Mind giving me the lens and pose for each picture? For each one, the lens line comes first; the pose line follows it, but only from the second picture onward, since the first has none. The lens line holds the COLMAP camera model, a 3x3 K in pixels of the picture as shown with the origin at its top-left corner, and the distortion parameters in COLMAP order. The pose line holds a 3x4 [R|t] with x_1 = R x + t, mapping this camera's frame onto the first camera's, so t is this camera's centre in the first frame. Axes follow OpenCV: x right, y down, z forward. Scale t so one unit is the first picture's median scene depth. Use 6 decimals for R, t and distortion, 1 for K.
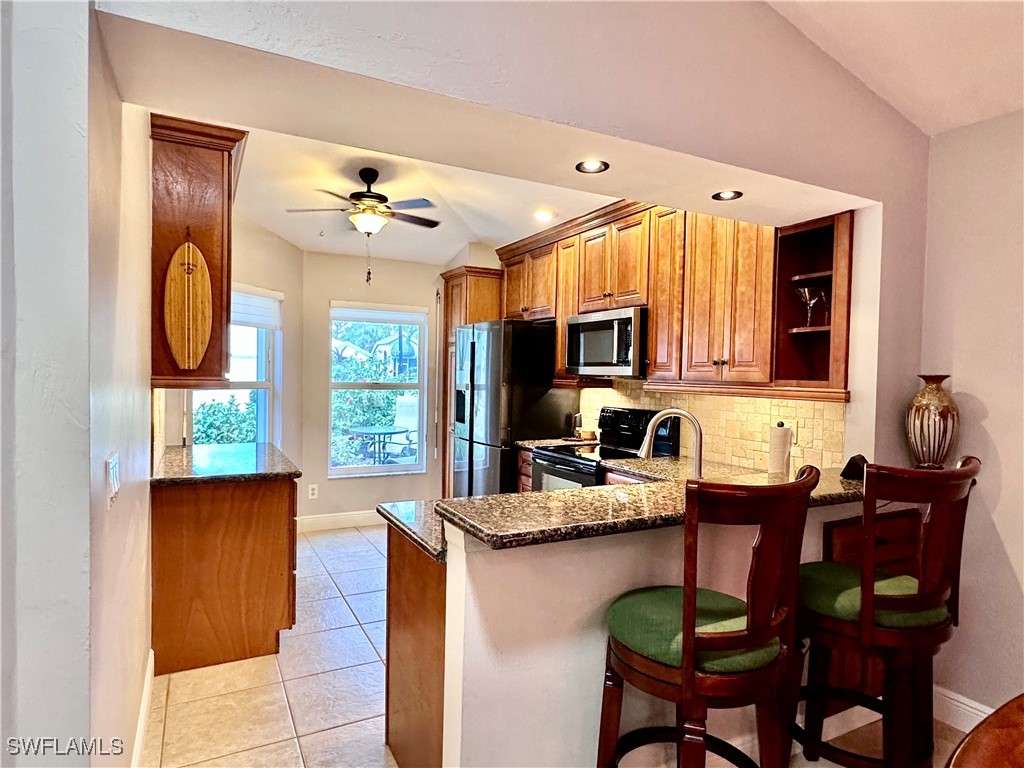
lens RADIAL K [[588.6, 0, 524.6], [0, 588.6, 401.2], [0, 0, 1]] dist [0.003979, 0.001939]
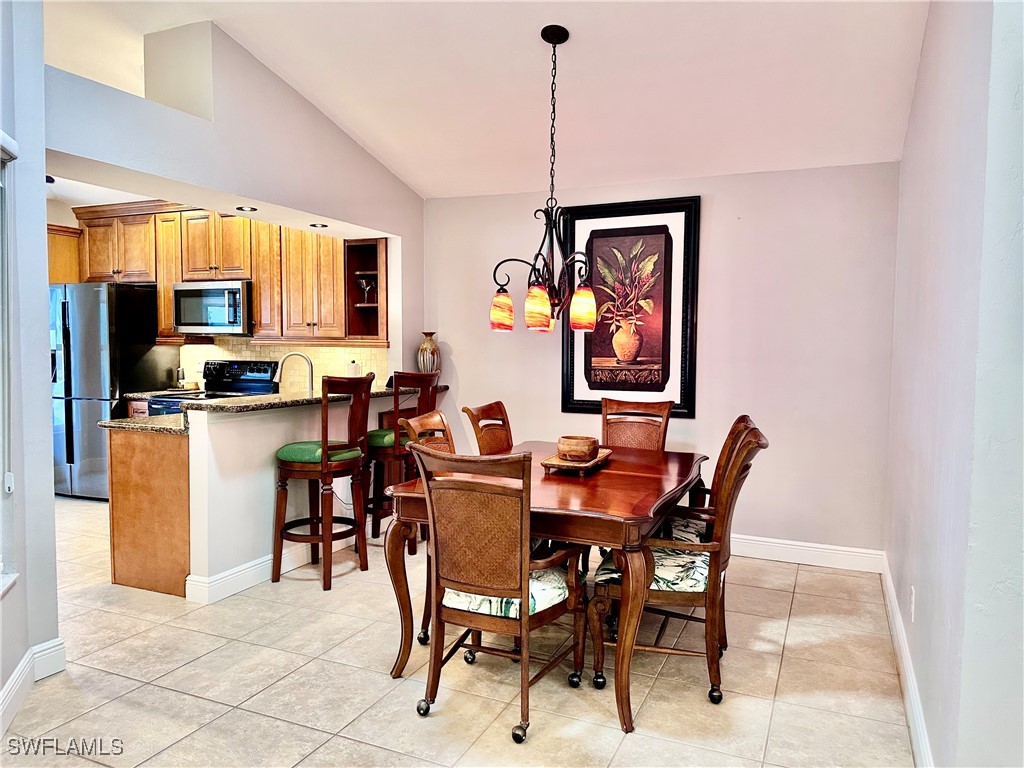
lens RADIAL K [[721.0, 0, 518.2], [0, 721.0, 390.4], [0, 0, 1]] dist [0.027913, -0.040862]
pose [[0.790727, -0.049398, 0.610172, -0.352851], [0.031078, 0.998693, 0.040578, 0.040571], [-0.611379, -0.013123, 0.791229, -0.714279]]
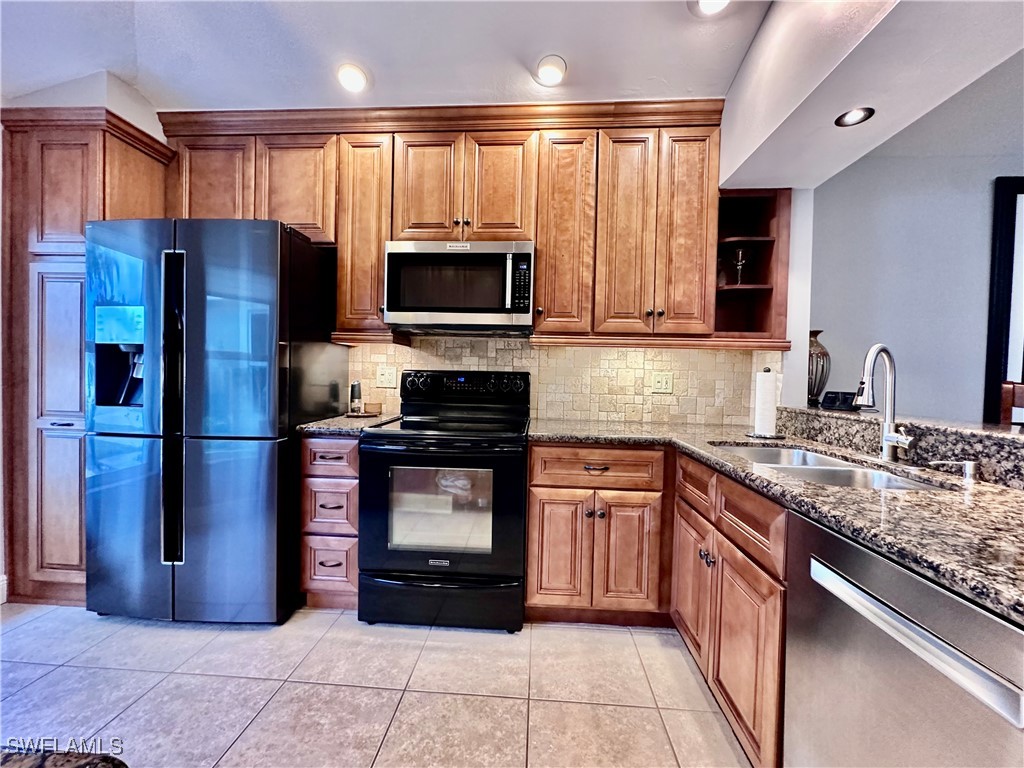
lens RADIAL K [[410.3, 0, 510.3], [0, 410.3, 384.8], [0, 0, 1]] dist [-0.006093, 0.000915]
pose [[0.534988, -0.026415, 0.844447, -0.348822], [0.026161, 0.999550, 0.014693, 0.033934], [-0.844455, 0.014231, 0.535438, 0.791815]]
